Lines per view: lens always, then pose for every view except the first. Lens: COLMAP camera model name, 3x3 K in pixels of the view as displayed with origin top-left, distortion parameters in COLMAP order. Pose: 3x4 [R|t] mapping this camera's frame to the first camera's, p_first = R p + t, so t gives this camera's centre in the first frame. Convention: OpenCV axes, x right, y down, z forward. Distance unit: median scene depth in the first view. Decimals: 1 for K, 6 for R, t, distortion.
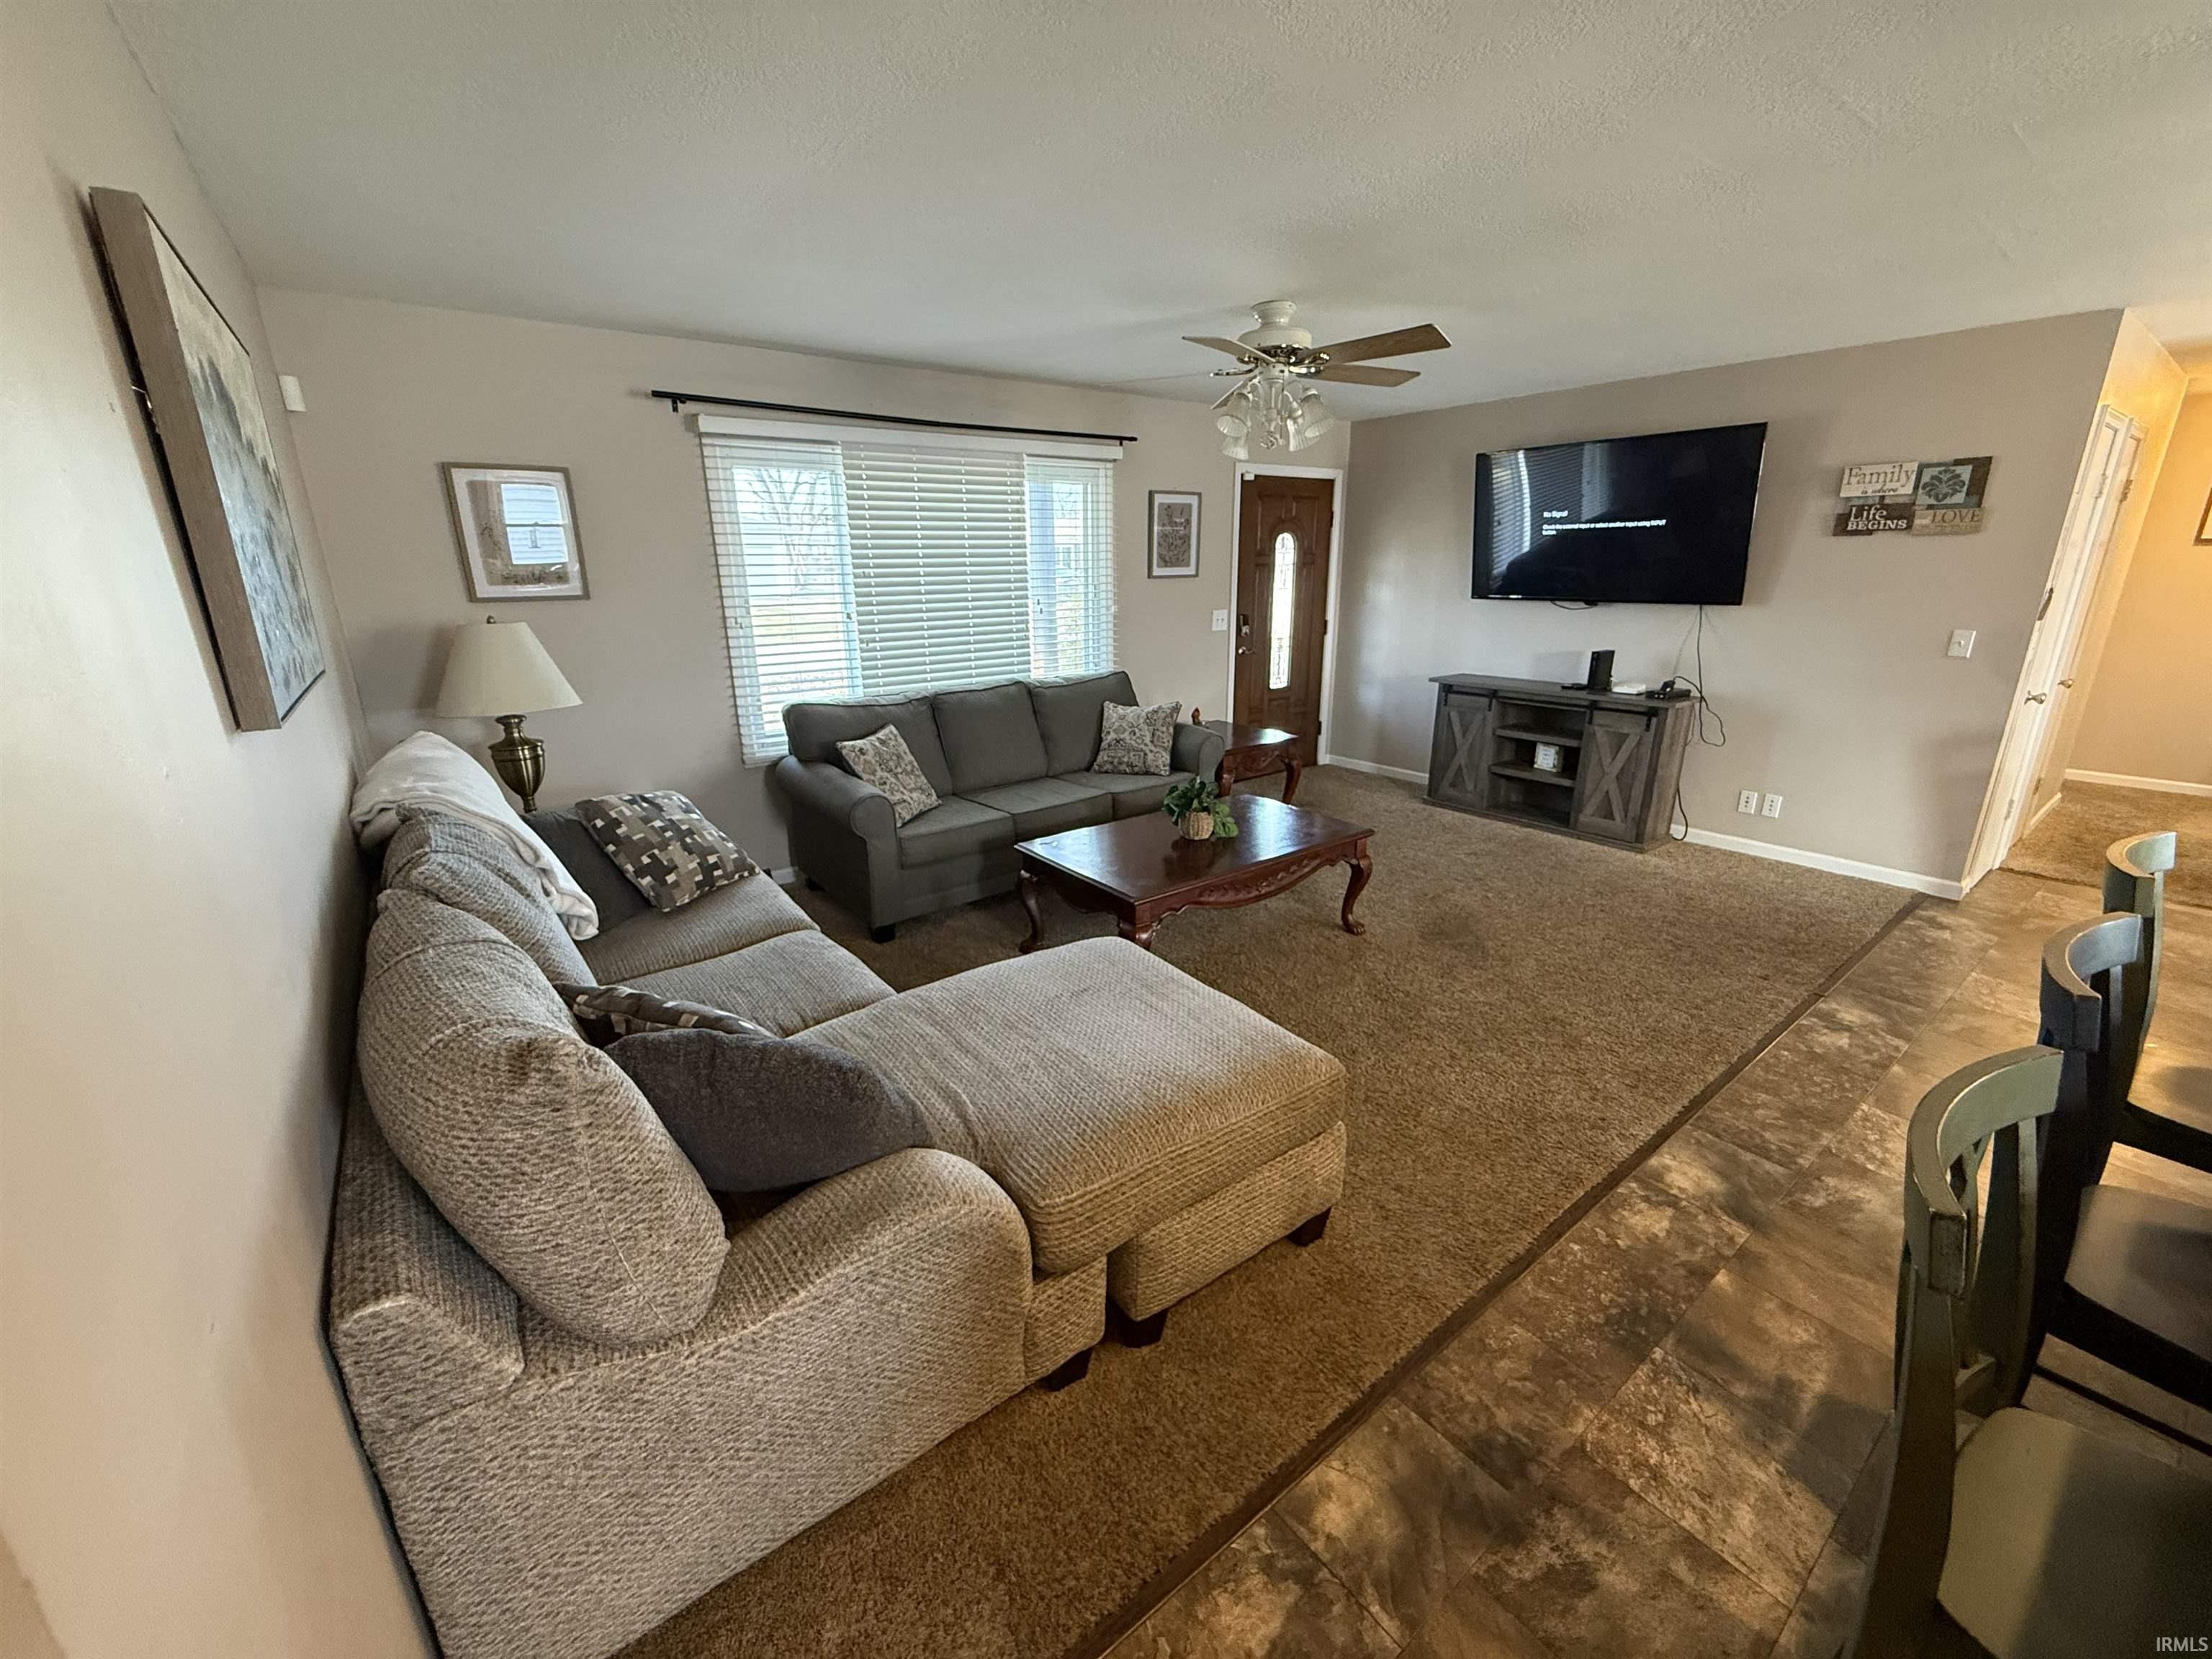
lens RADIAL K [[881.6, 0, 1102.6], [0, 881.6, 829.2], [0, 0, 1]] dist [0.001027, -0.000403]
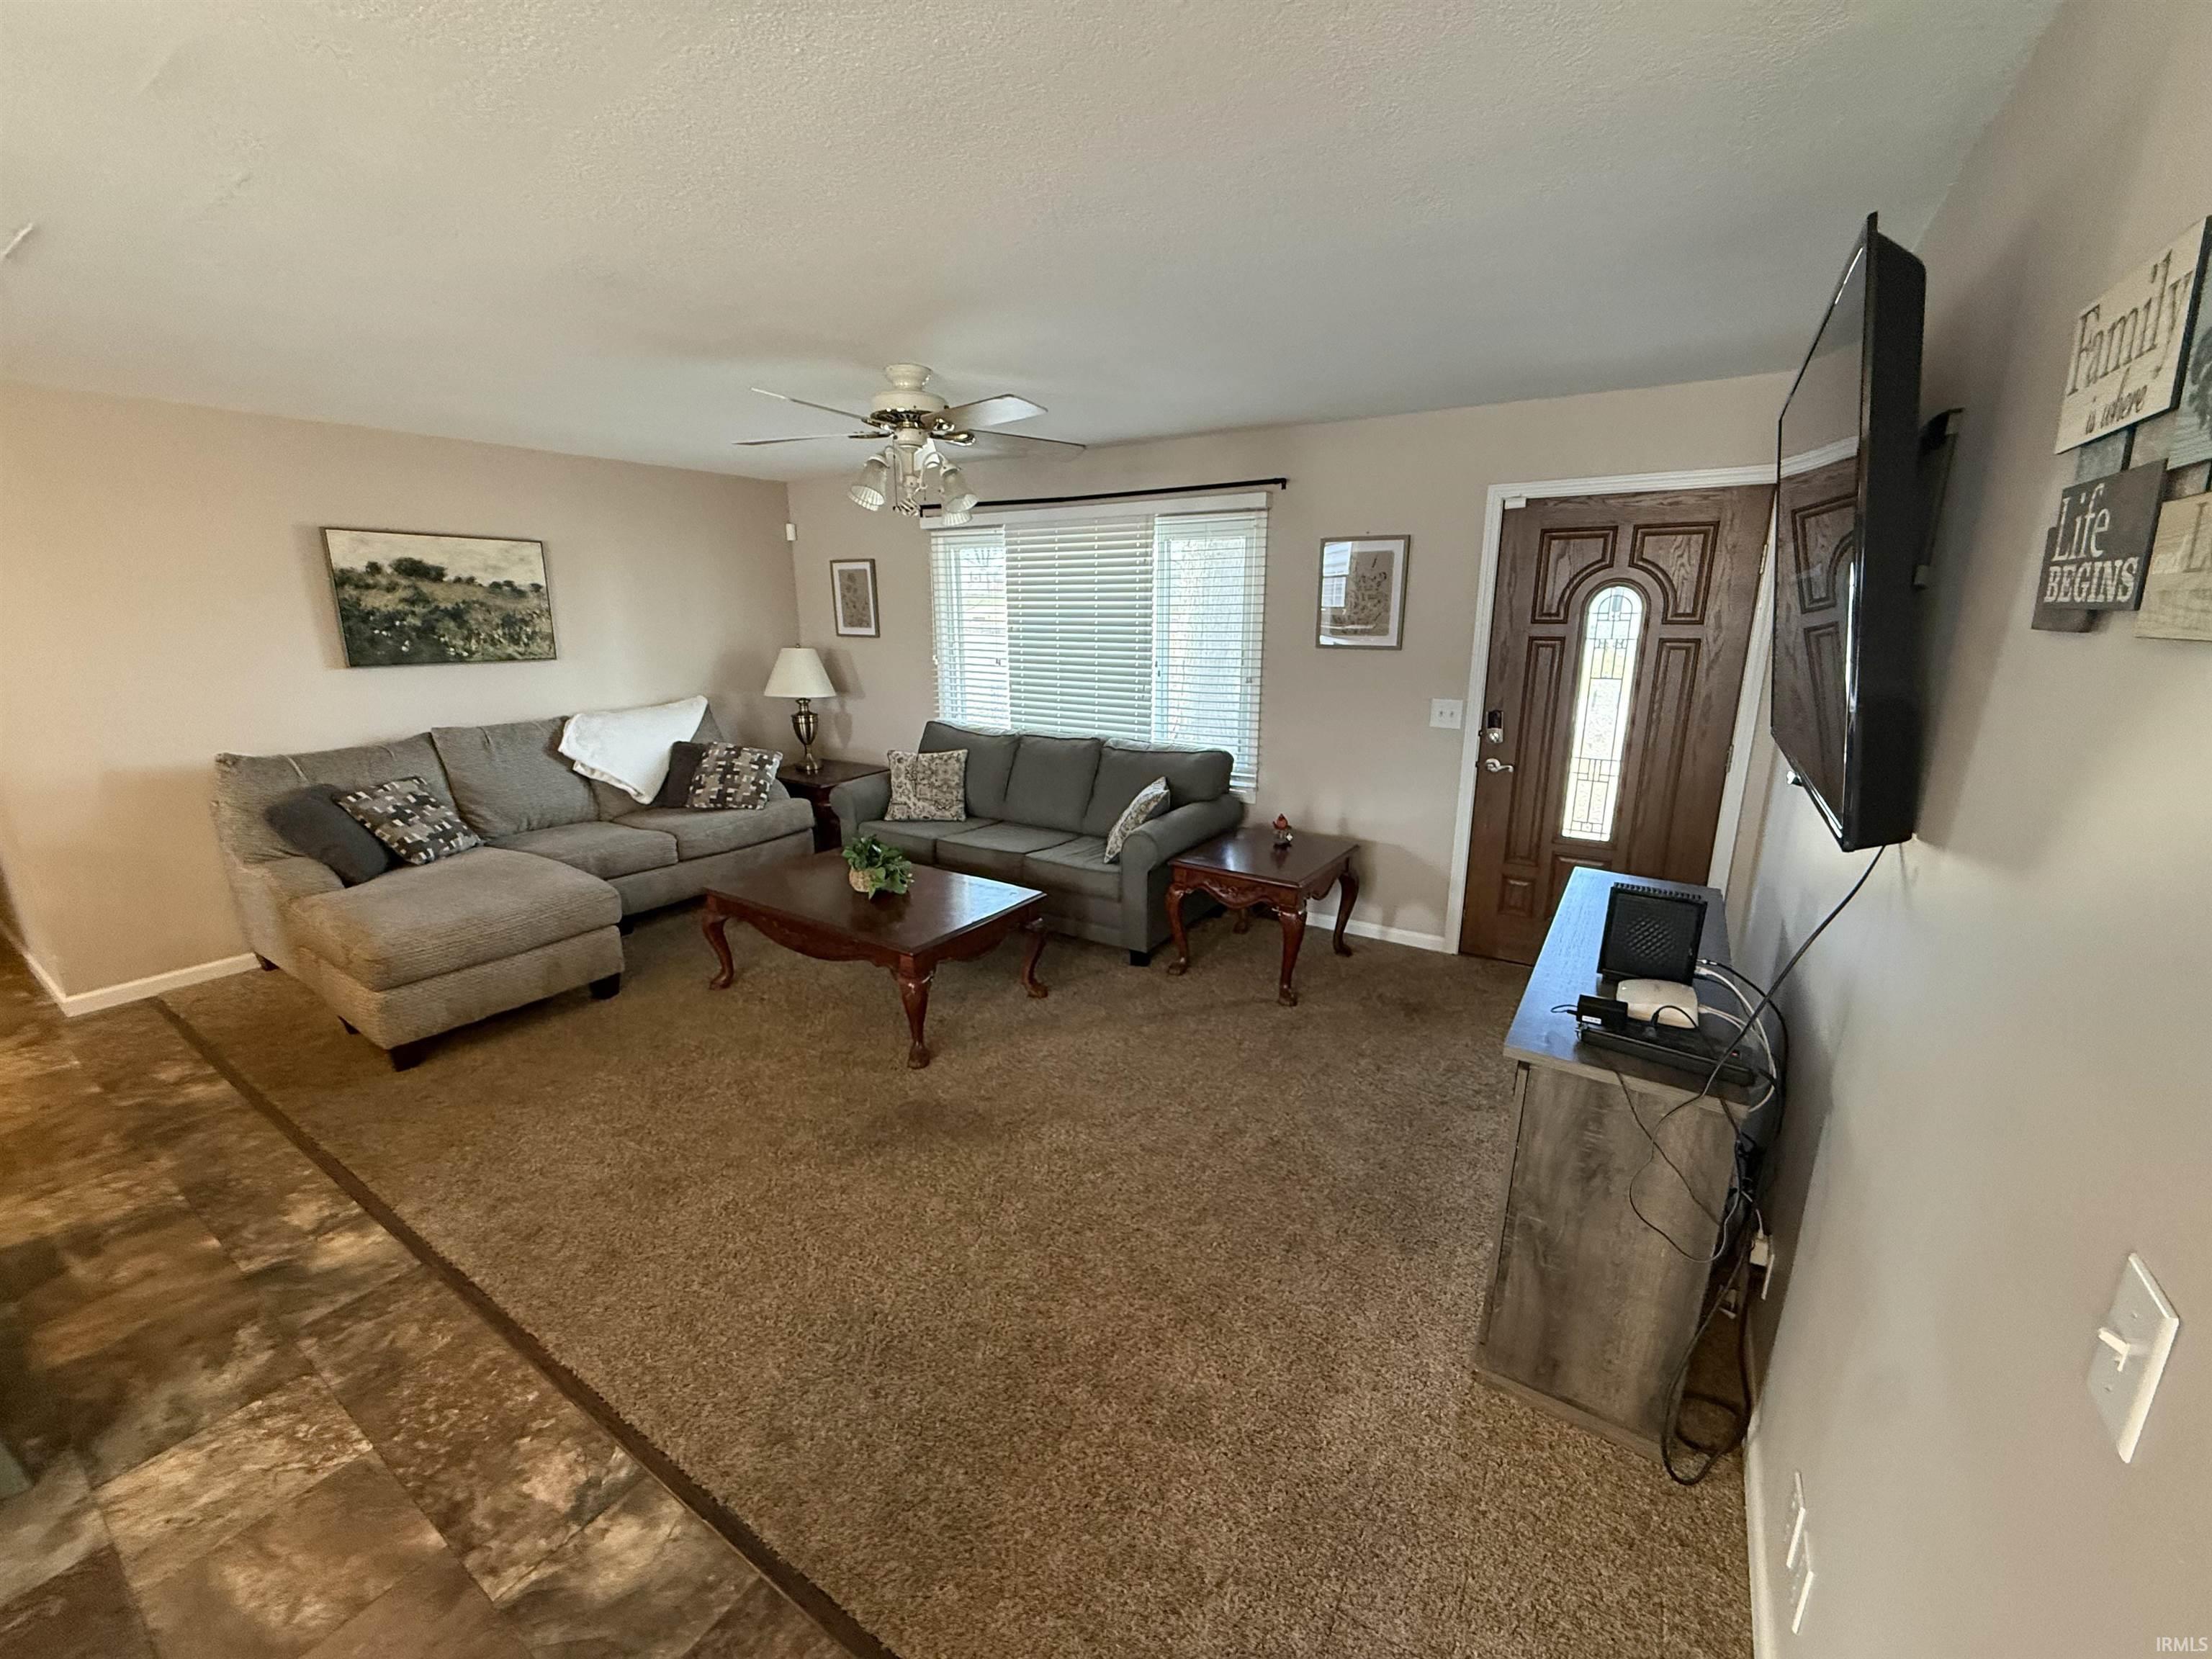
lens RADIAL K [[881.6, 0, 1101.2], [0, 881.6, 828.6], [0, 0, 1]] dist [0.001027, -0.000403]
pose [[0.331537, 0.246163, -0.910762, 1.310139], [-0.281060, 0.947298, 0.153726, -0.344649], [0.900605, 0.205012, 0.383251, 0.967321]]
